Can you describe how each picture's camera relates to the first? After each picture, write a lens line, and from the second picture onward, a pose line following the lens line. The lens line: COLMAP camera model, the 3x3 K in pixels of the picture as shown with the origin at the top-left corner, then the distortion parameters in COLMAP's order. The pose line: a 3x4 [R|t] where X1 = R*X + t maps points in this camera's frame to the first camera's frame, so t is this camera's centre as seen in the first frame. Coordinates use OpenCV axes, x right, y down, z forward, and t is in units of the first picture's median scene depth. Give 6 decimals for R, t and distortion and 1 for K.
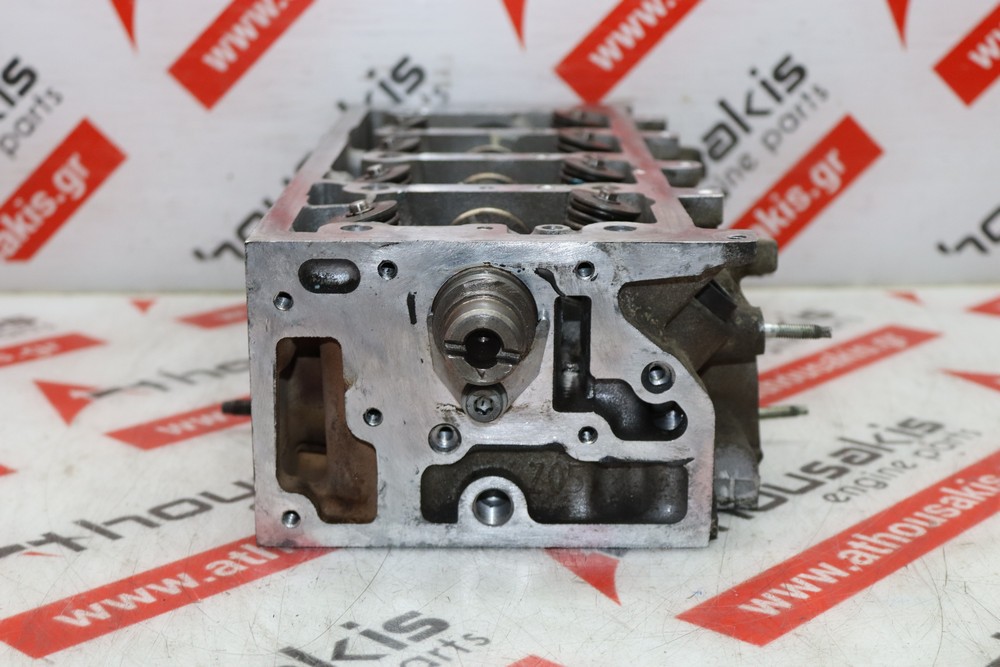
lens RADIAL K [[1645.7, 0, 500.0], [0, 1645.7, 333.5], [0, 0, 1]] dist [0.008325, 0.103440]
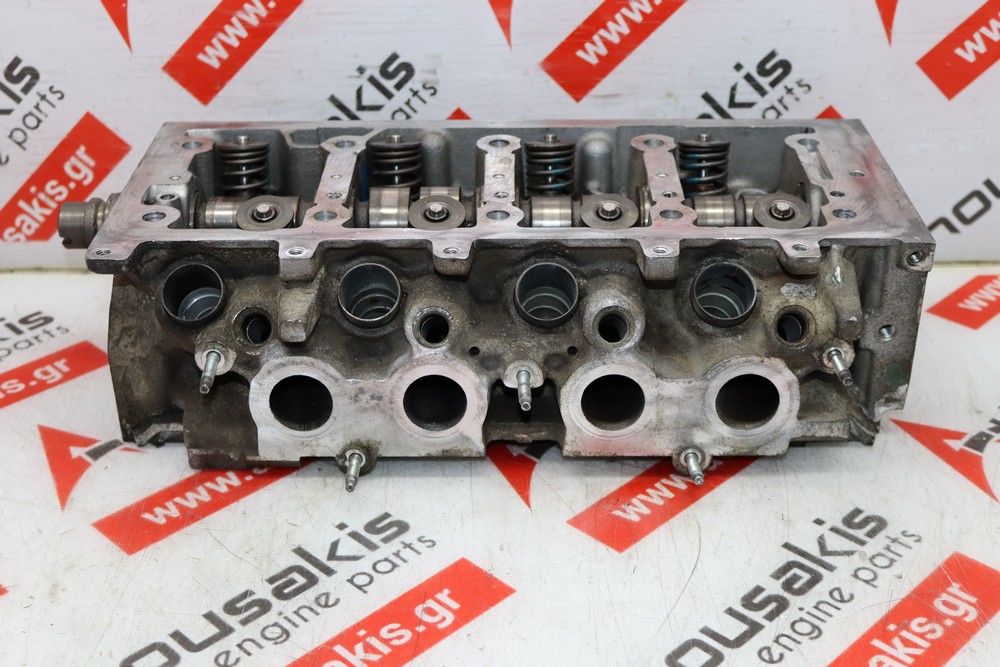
lens RADIAL K [[1384.3, 0, 502.9], [0, 1384.3, 336.9], [0, 0, 1]] dist [-0.010467, -0.010479]
pose [[0.999228, 0.012770, -0.037145, 0.043945], [-0.002713, 0.965852, 0.259081, -0.222411], [0.039185, -0.258781, 0.965141, 0.134004]]
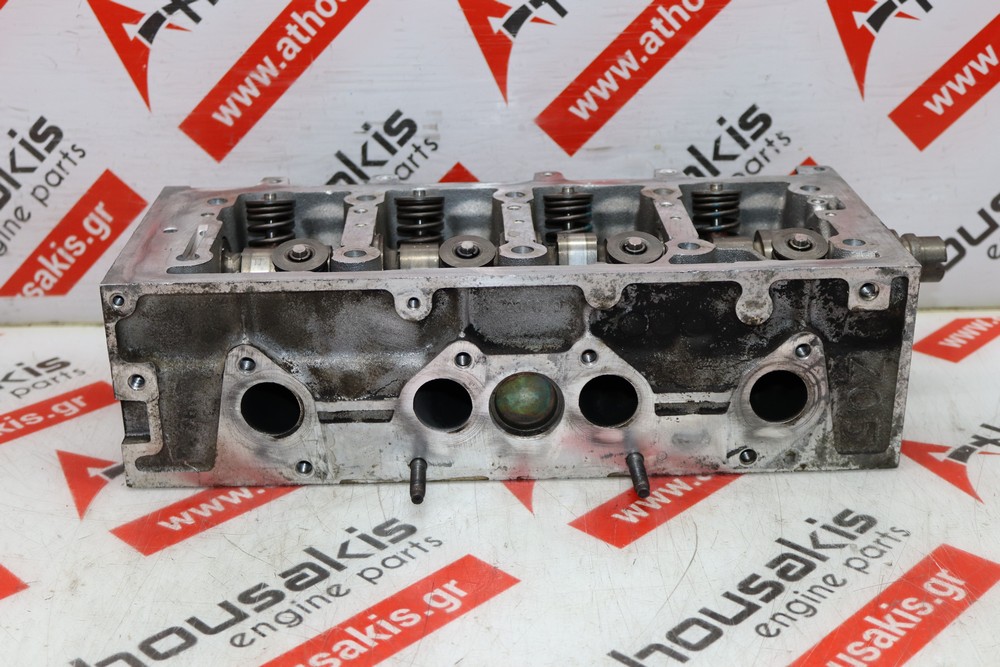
lens RADIAL K [[1388.3, 0, 500.0], [0, 1388.3, 333.5], [0, 0, 1]] dist [-0.007931, -0.029676]
pose [[0.999452, -0.001359, -0.033085, 0.039974], [0.006151, 0.989385, 0.145184, -0.156645], [0.032536, -0.145308, 0.988851, 0.080547]]
